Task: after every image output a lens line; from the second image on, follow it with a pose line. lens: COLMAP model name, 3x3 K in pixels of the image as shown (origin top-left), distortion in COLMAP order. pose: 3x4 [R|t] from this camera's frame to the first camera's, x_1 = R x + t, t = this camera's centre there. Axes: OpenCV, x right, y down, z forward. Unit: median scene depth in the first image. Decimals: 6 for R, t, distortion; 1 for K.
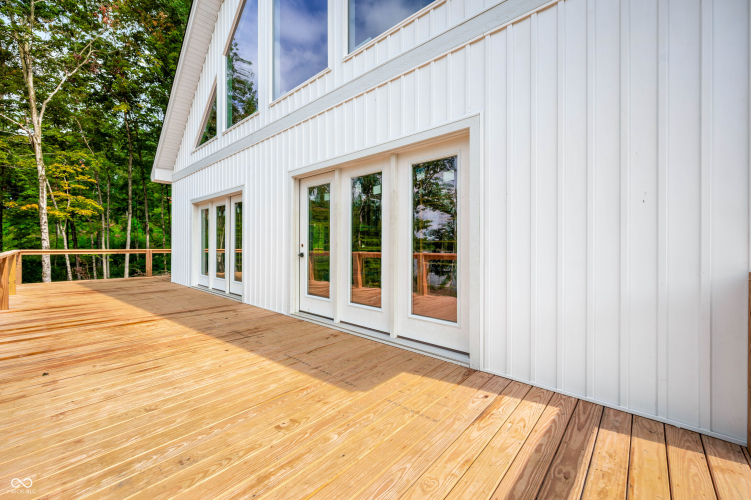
lens RADIAL K [[301.3, 0, 375.6], [0, 301.3, 246.5], [0, 0, 1]] dist [0.000158, -0.000247]
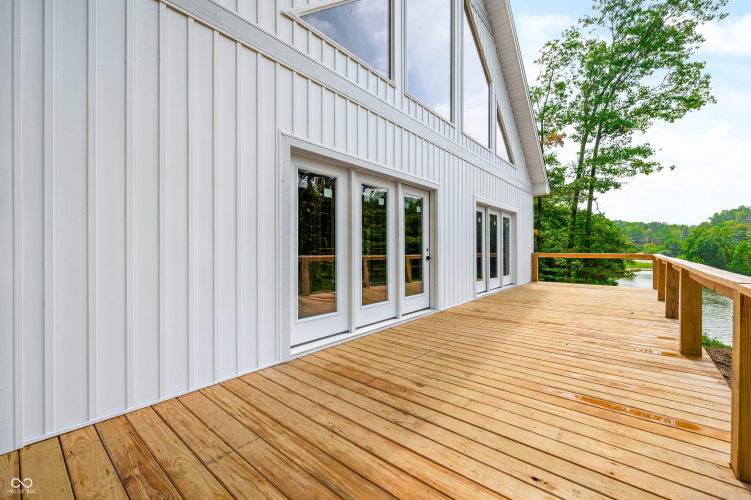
lens RADIAL K [[301.3, 0, 375.6], [0, 301.3, 246.5], [0, 0, 1]] dist [0.000158, -0.000247]
pose [[-0.035119, 0.007581, 0.999354, -1.128809], [0.005282, 0.999959, -0.007400, -0.006985], [-0.999369, 0.005018, -0.035158, 1.006578]]
